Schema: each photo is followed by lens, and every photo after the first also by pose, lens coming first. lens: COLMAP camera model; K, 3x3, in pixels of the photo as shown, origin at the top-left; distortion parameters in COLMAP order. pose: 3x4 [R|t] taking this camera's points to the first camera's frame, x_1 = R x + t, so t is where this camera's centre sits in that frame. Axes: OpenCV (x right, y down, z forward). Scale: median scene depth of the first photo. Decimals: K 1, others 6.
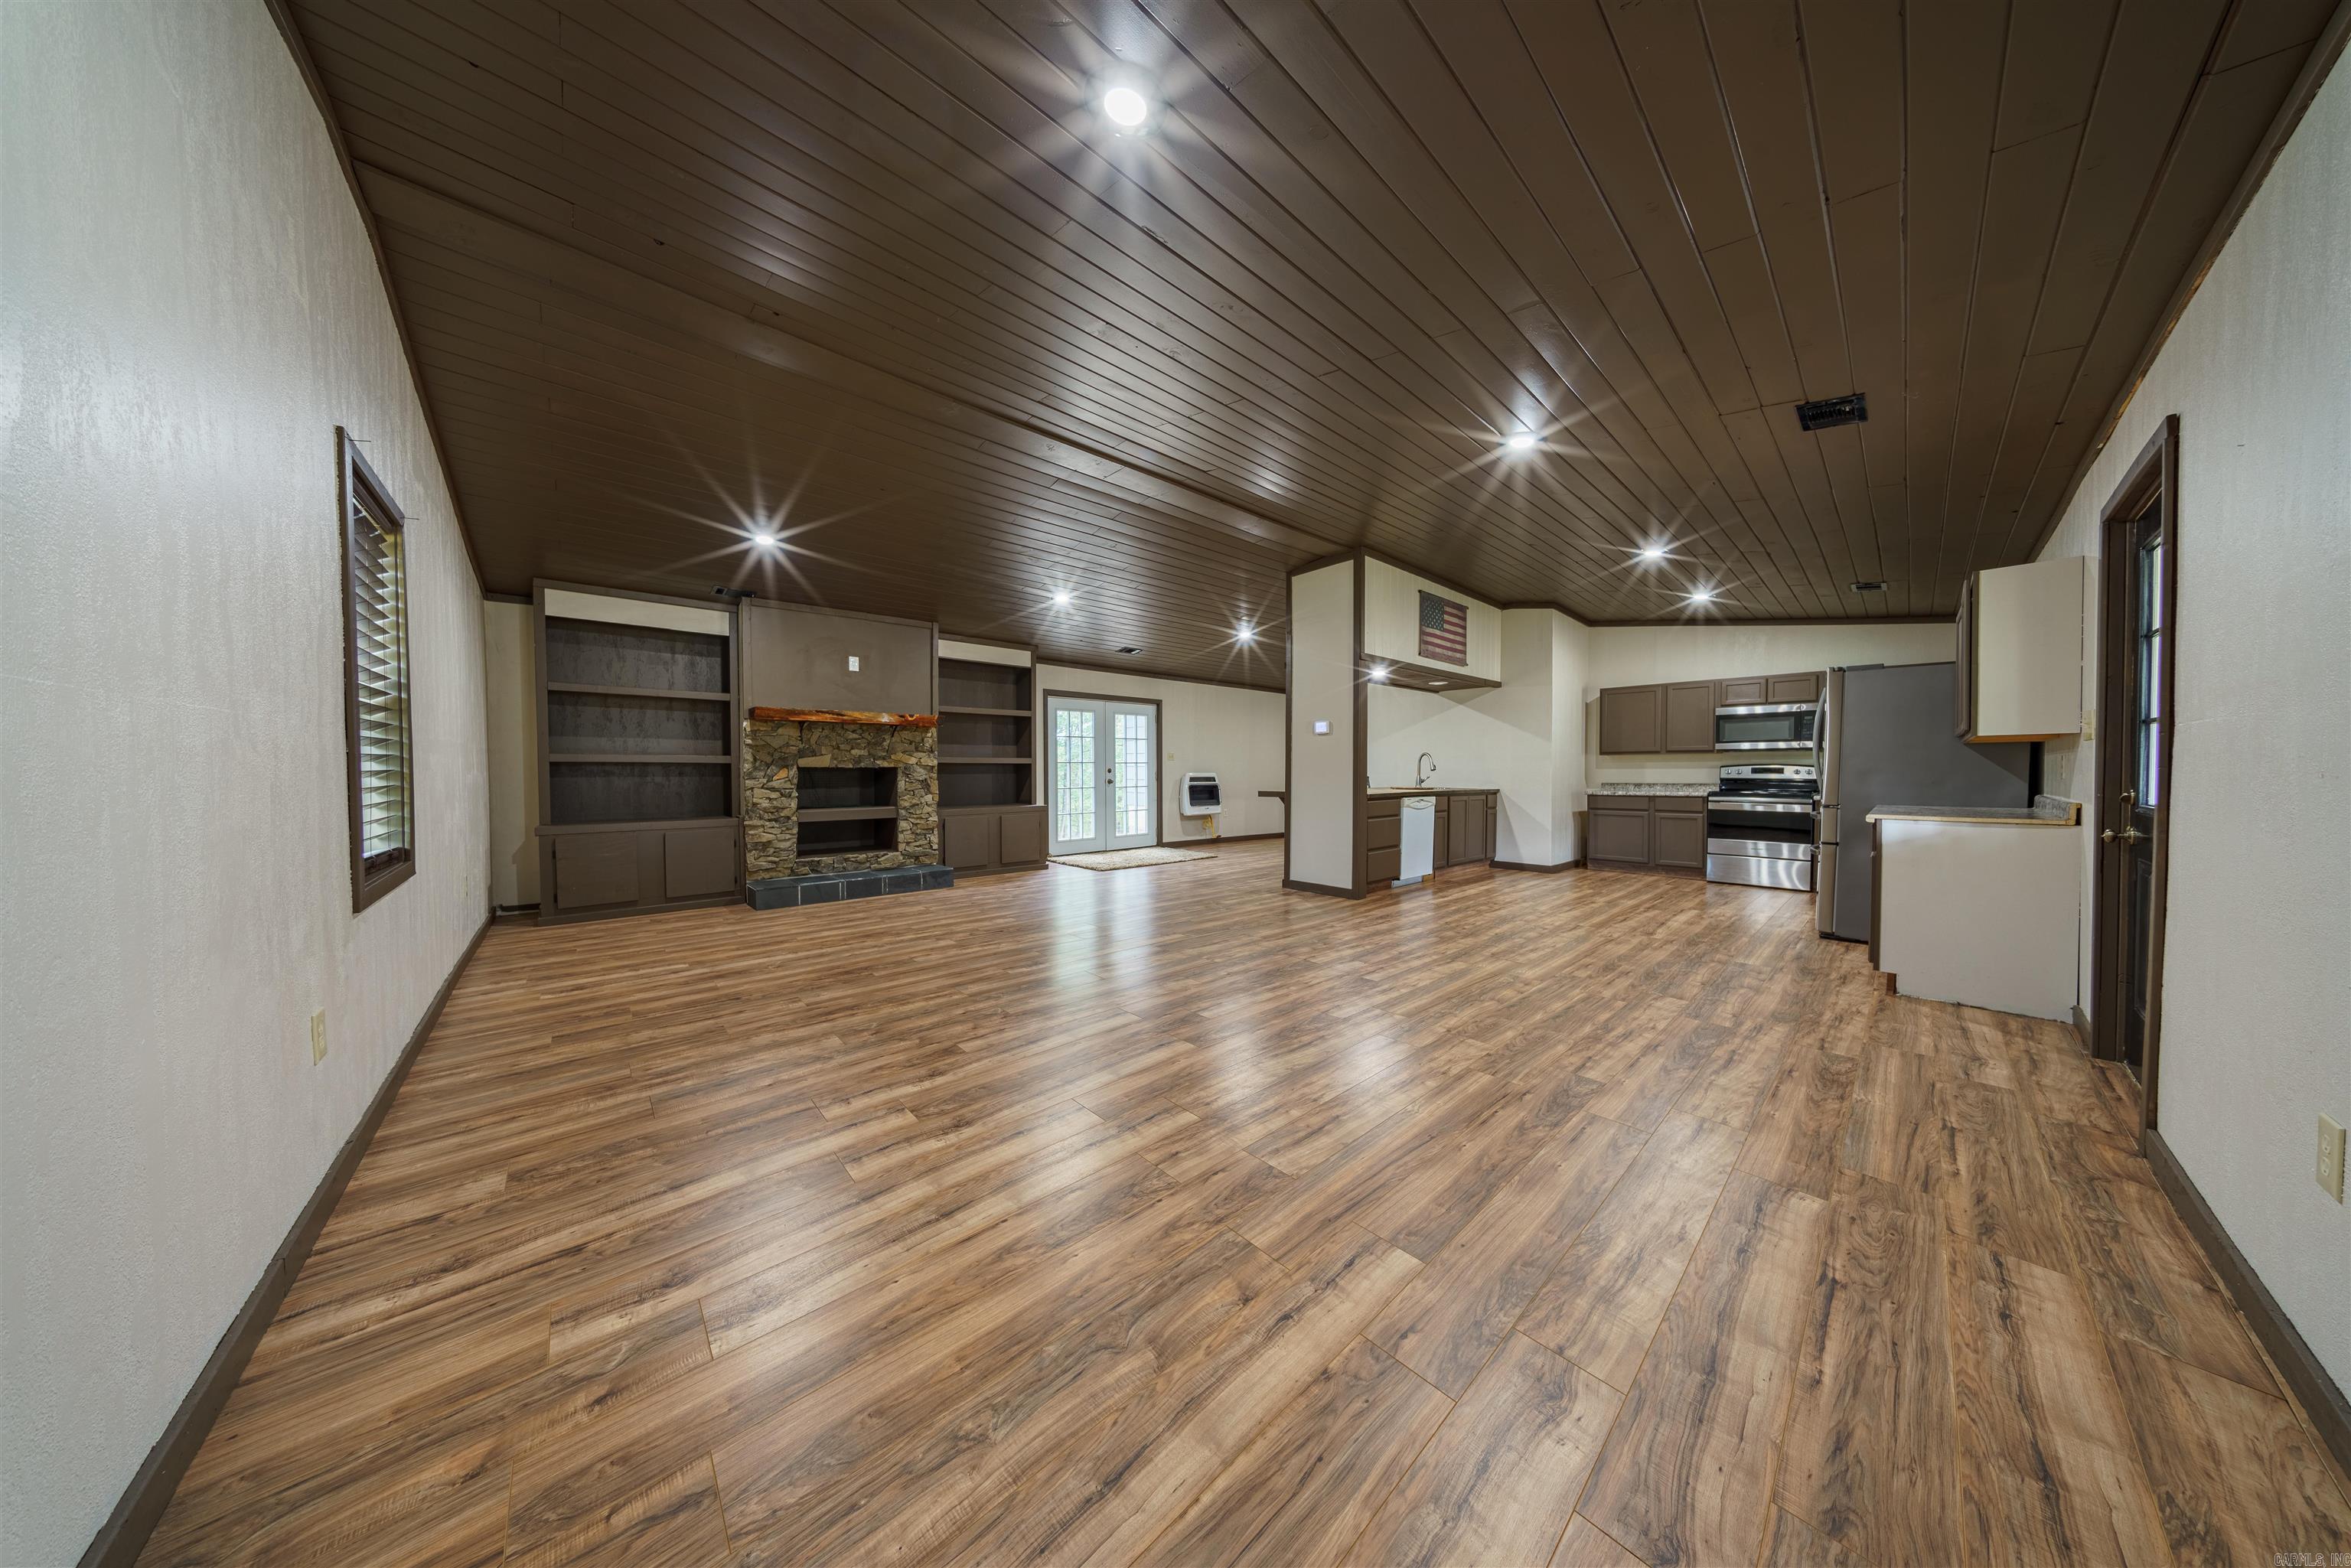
lens RADIAL K [[669.6, 0, 1166.5], [0, 669.6, 786.5], [0, 0, 1]] dist [-0.006106, 0.000747]
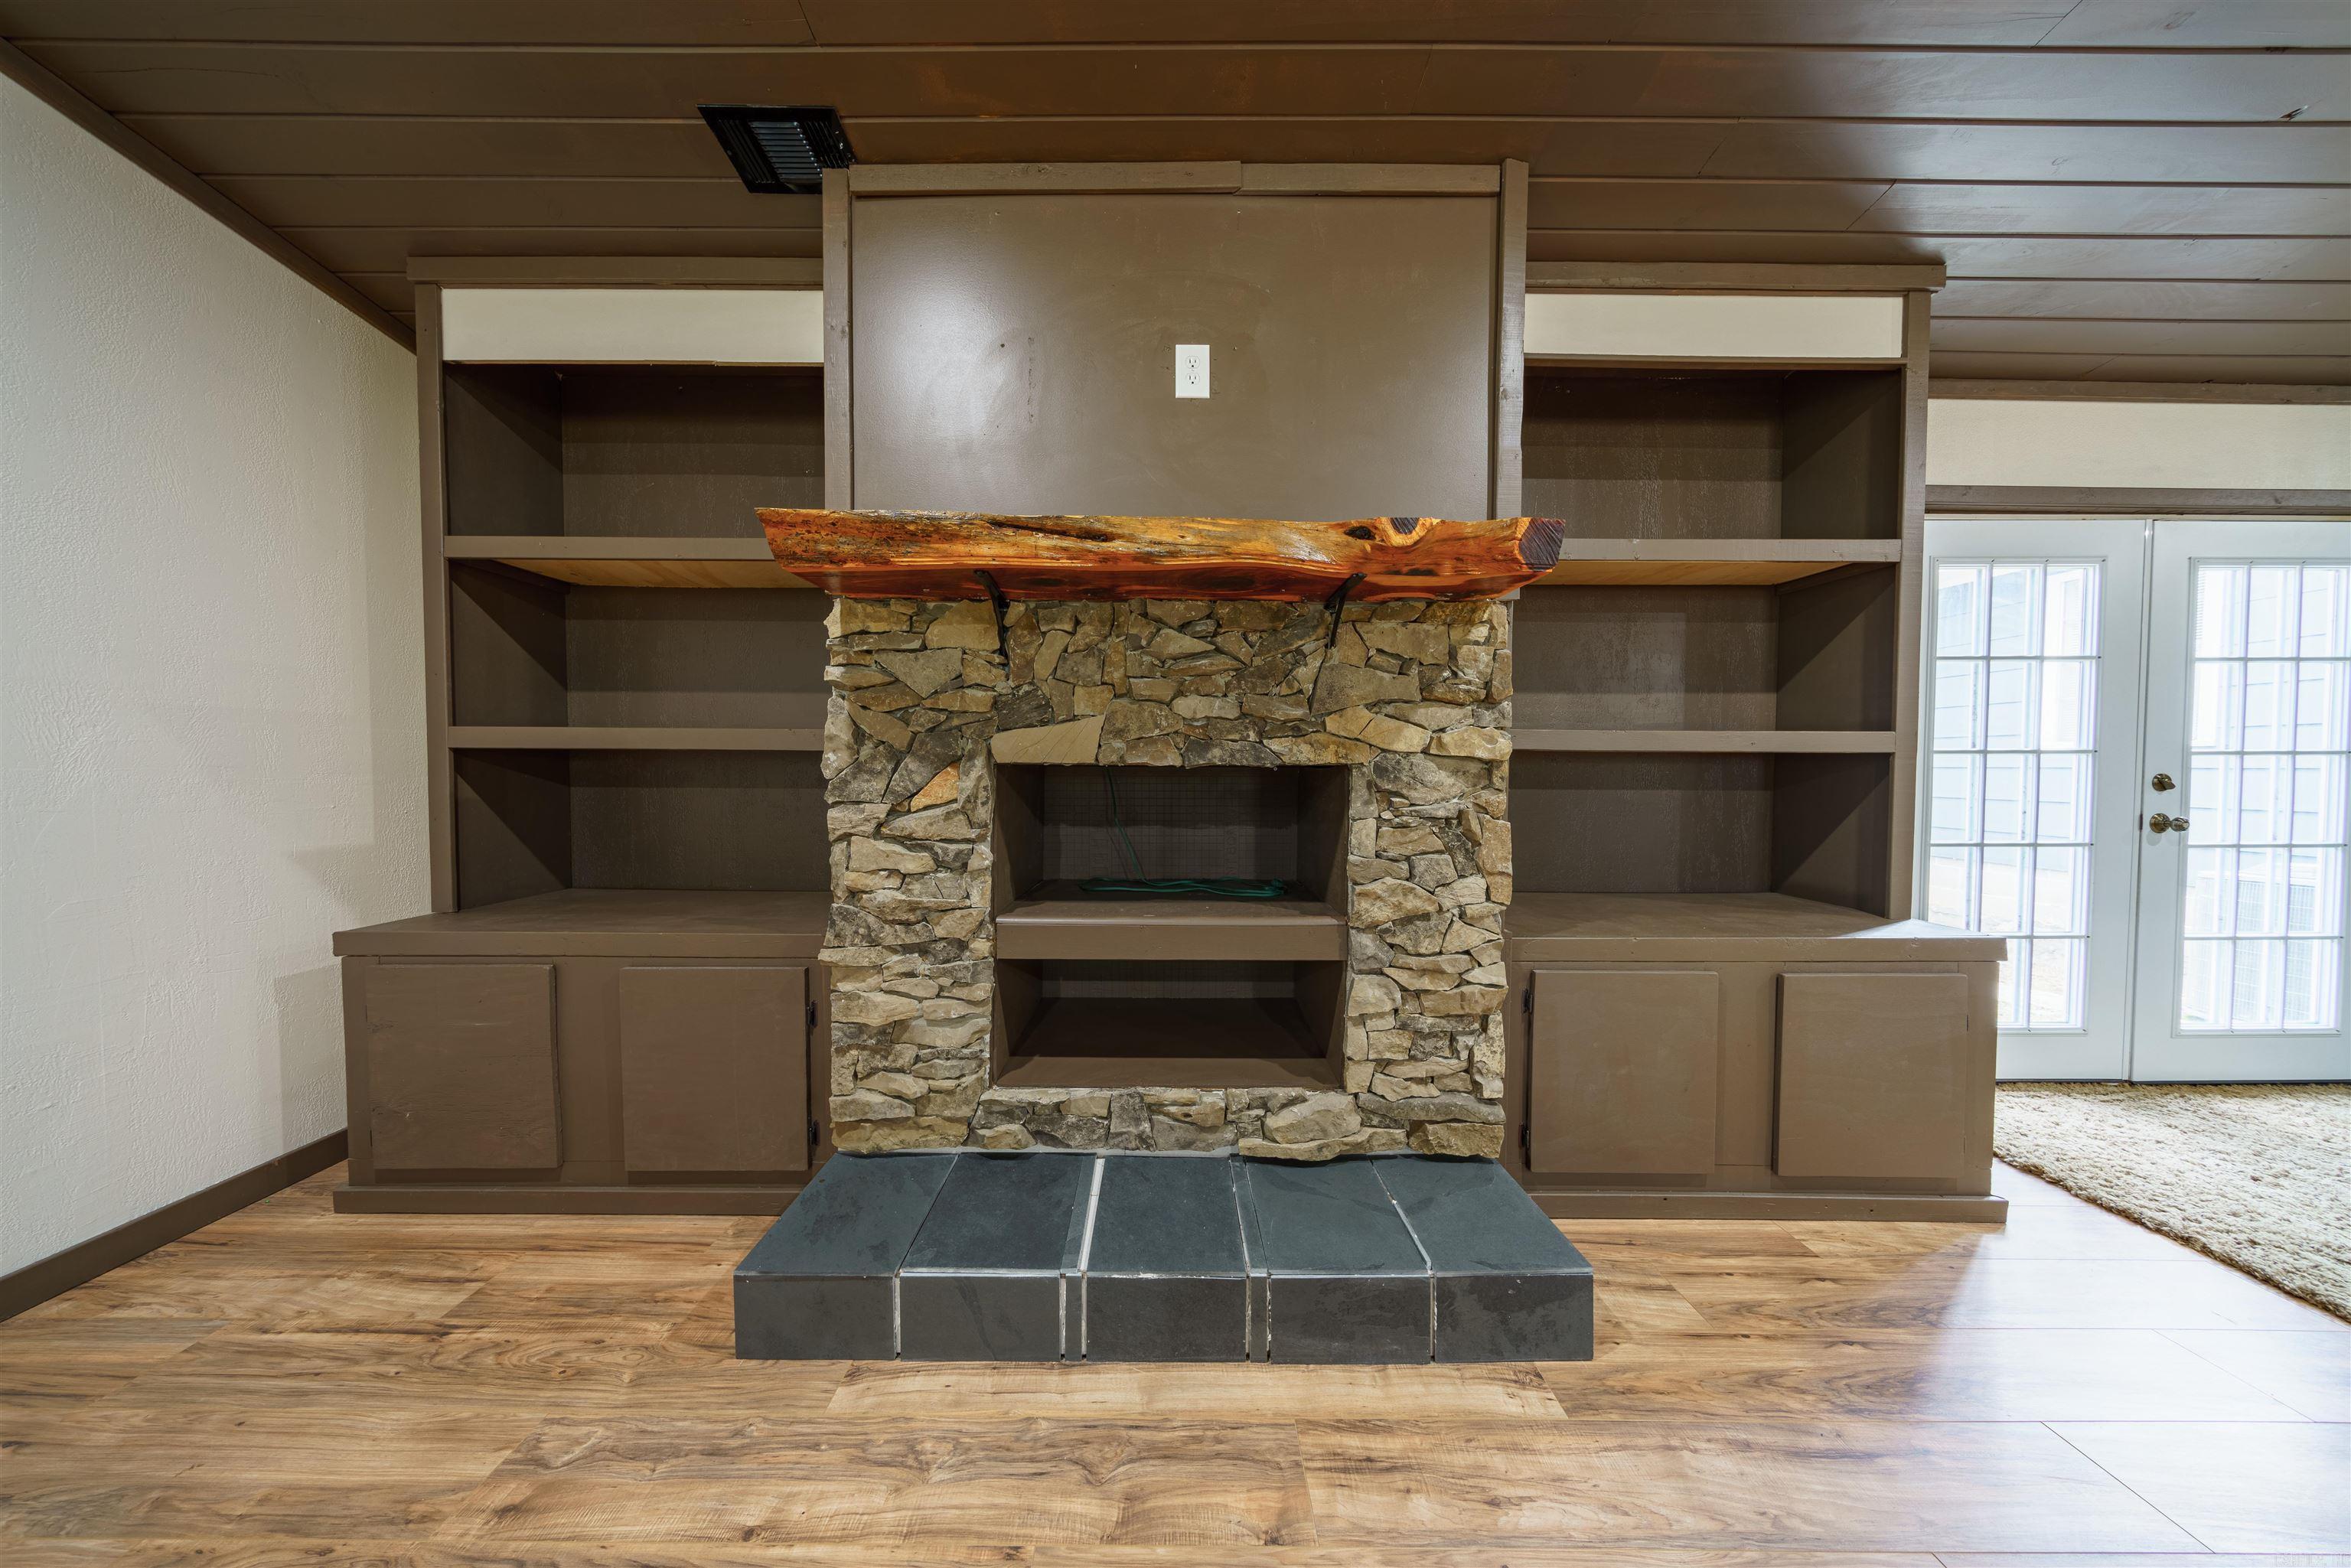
lens RADIAL K [[669.6, 0, 1171.3], [0, 669.6, 789.4], [0, 0, 1]] dist [-0.006106, 0.000747]
pose [[0.745010, 0.023601, -0.666636, -0.317248], [-0.022168, 0.999698, 0.010619, -0.023358], [0.666685, 0.006867, 0.745308, 0.858739]]
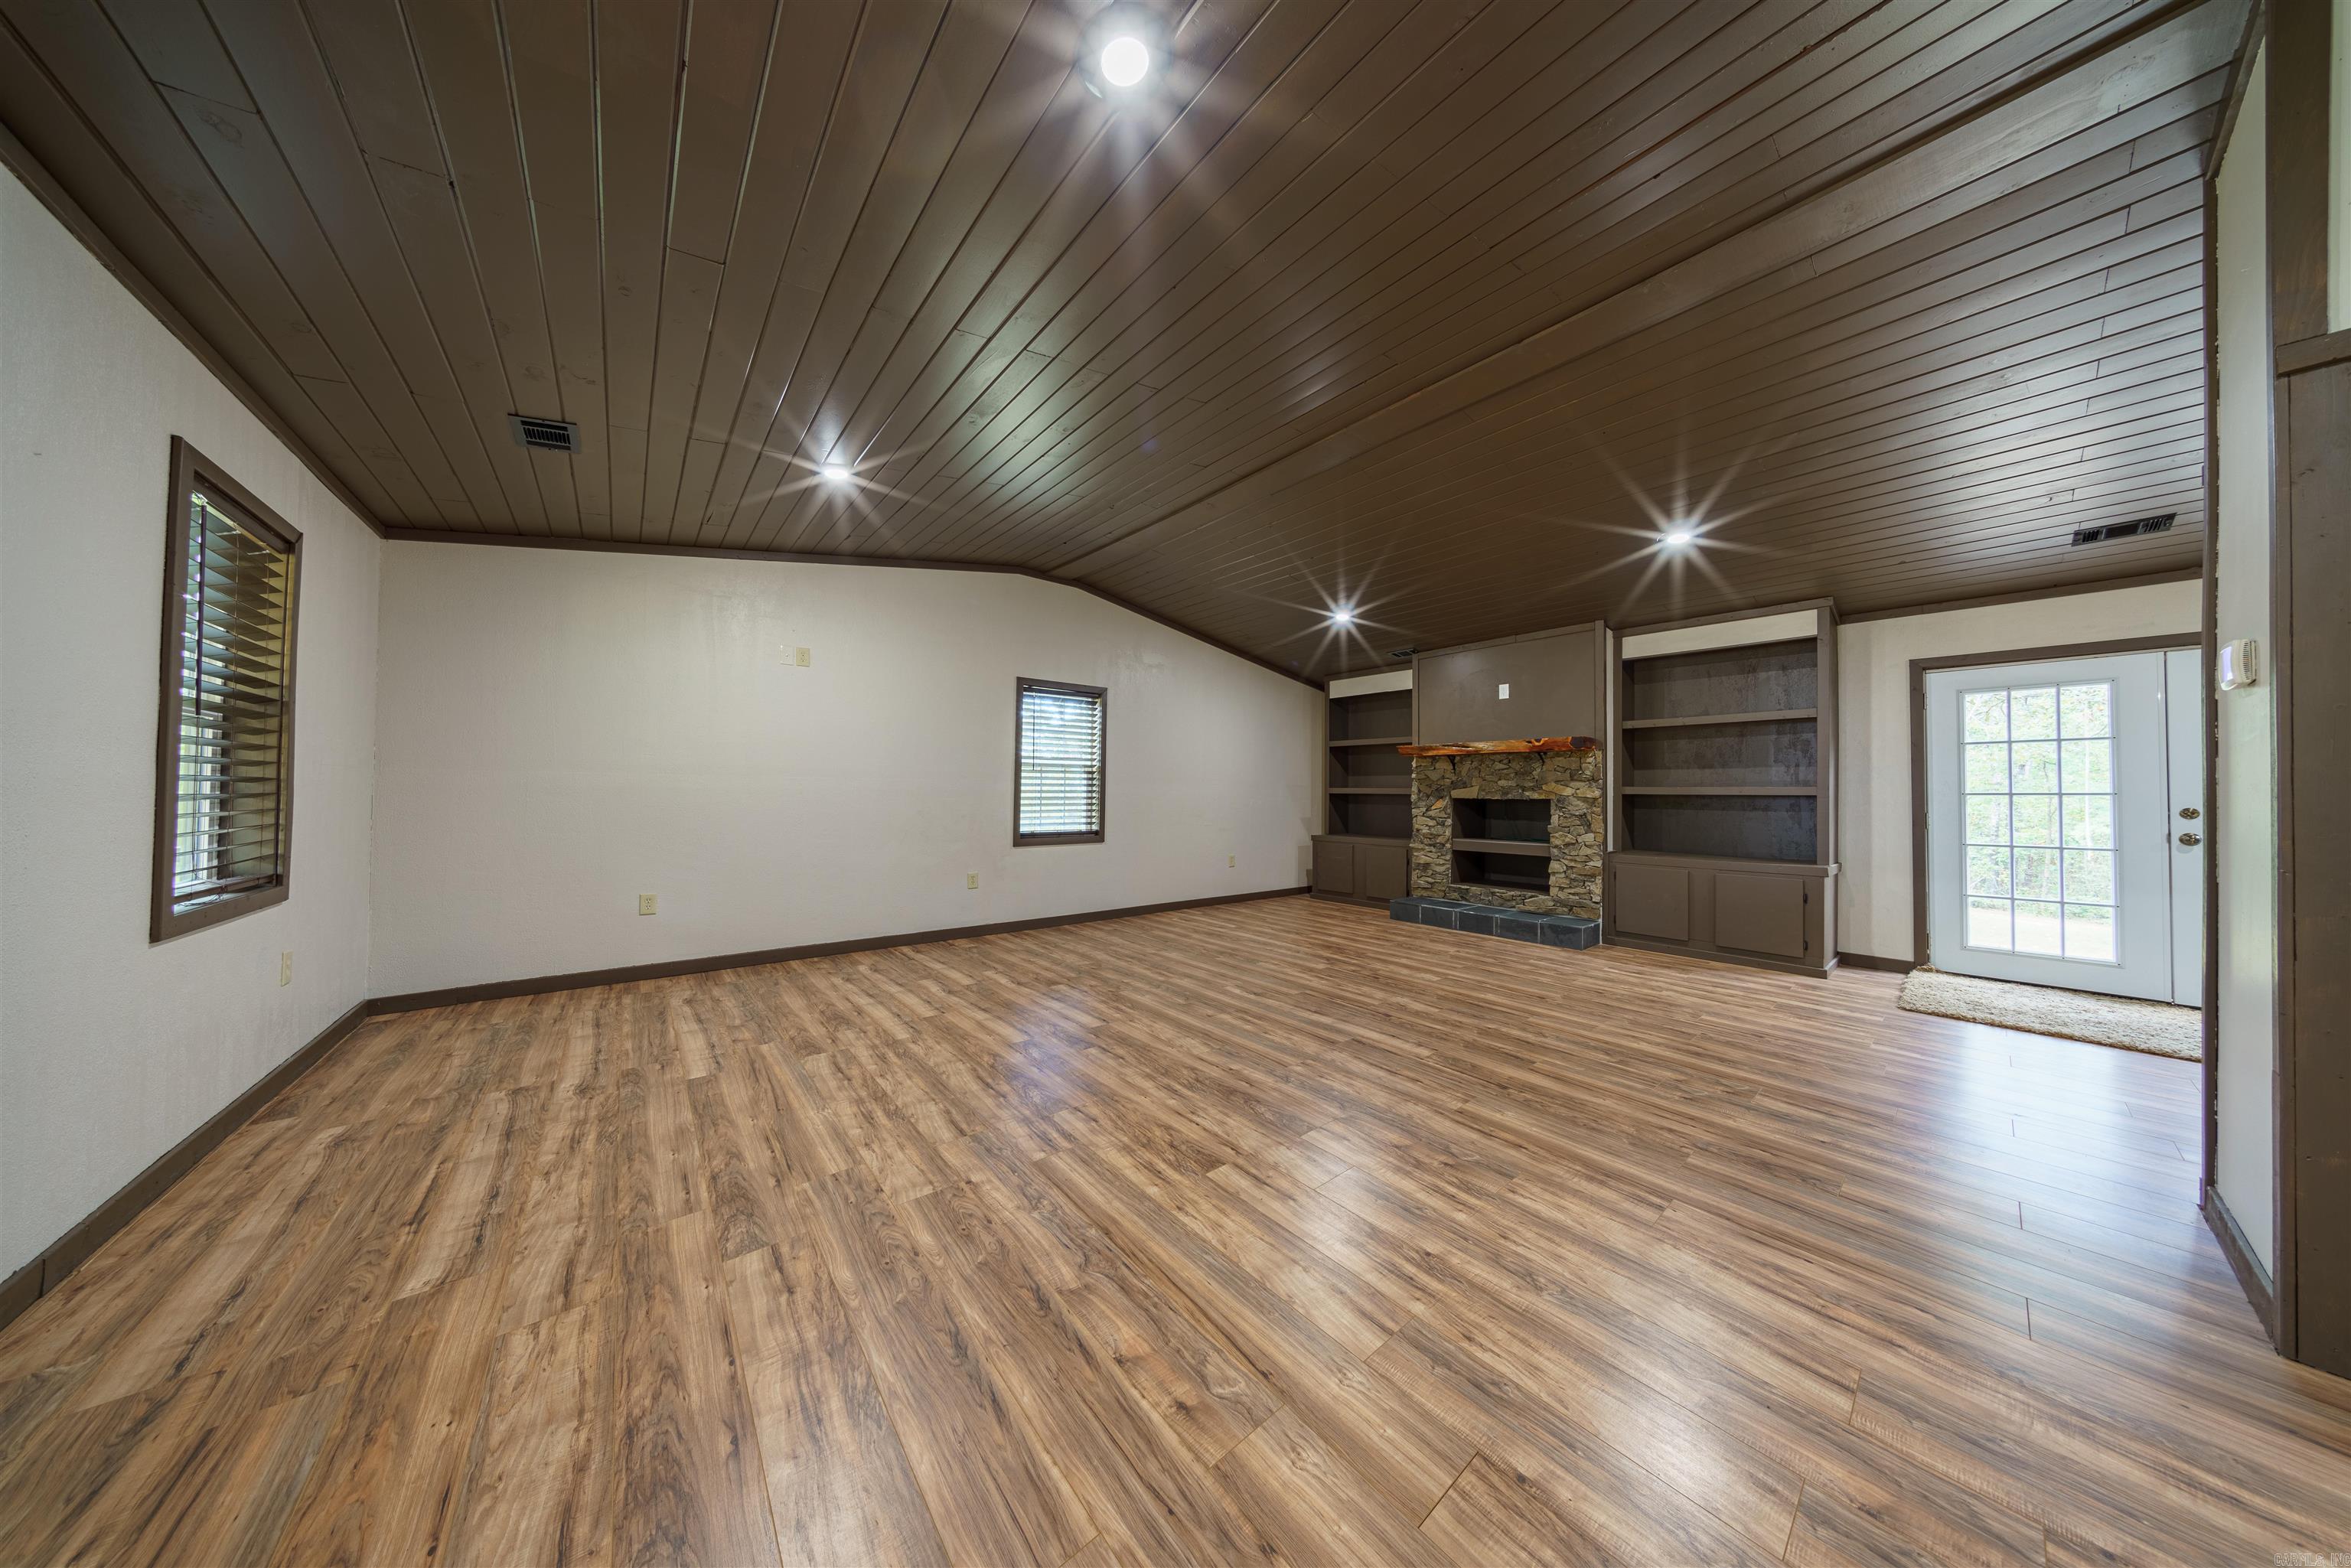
lens RADIAL K [[669.6, 0, 1177.4], [0, 669.6, 784.1], [0, 0, 1]] dist [-0.006106, 0.000747]
pose [[-0.035611, -0.016043, -0.999237, 0.550801], [-0.036069, 0.999240, -0.014757, -0.020394], [0.998715, 0.035516, -0.036163, 0.609243]]
